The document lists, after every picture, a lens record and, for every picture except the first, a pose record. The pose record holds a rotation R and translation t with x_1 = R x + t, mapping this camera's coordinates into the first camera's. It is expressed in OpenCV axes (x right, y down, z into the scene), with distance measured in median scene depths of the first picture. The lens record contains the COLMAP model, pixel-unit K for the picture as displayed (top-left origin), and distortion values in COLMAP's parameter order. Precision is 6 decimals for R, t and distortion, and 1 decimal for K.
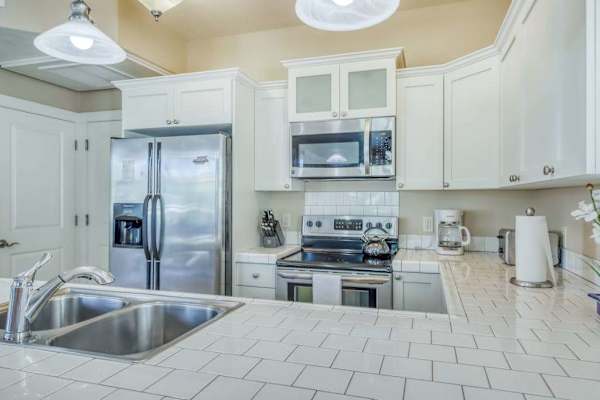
lens RADIAL K [[395.5, 0, 300.0], [0, 395.5, 200.0], [0, 0, 1]] dist [0.043616, 0.000955]
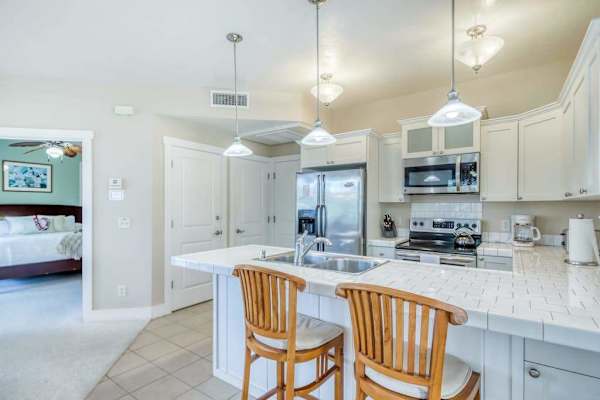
lens RADIAL K [[296.5, 0, 299.5], [0, 296.5, 208.6], [0, 0, 1]] dist [0.026838, -0.000691]
pose [[0.953579, 0.002718, -0.301131, -0.062915], [-0.001486, 0.999990, 0.004322, -0.002430], [0.301140, -0.003674, 0.953573, -0.266609]]
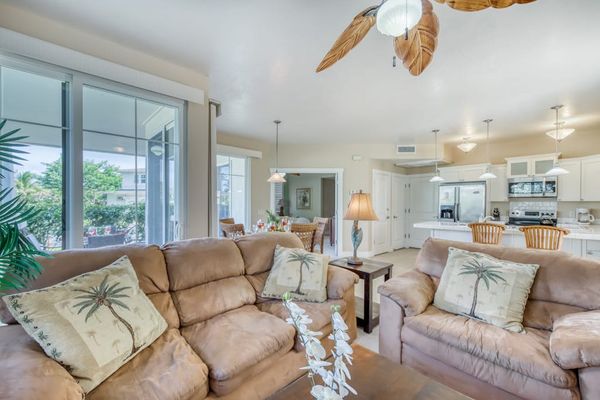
lens RADIAL K [[251.3, 0, 298.5], [0, 251.3, 205.9], [0, 0, 1]] dist [0.001027, -0.000102]
pose [[0.875510, 0.007952, -0.483135, -0.500685], [-0.002651, 0.999929, 0.011653, -0.008137], [0.483194, -0.008921, 0.875468, -1.449114]]
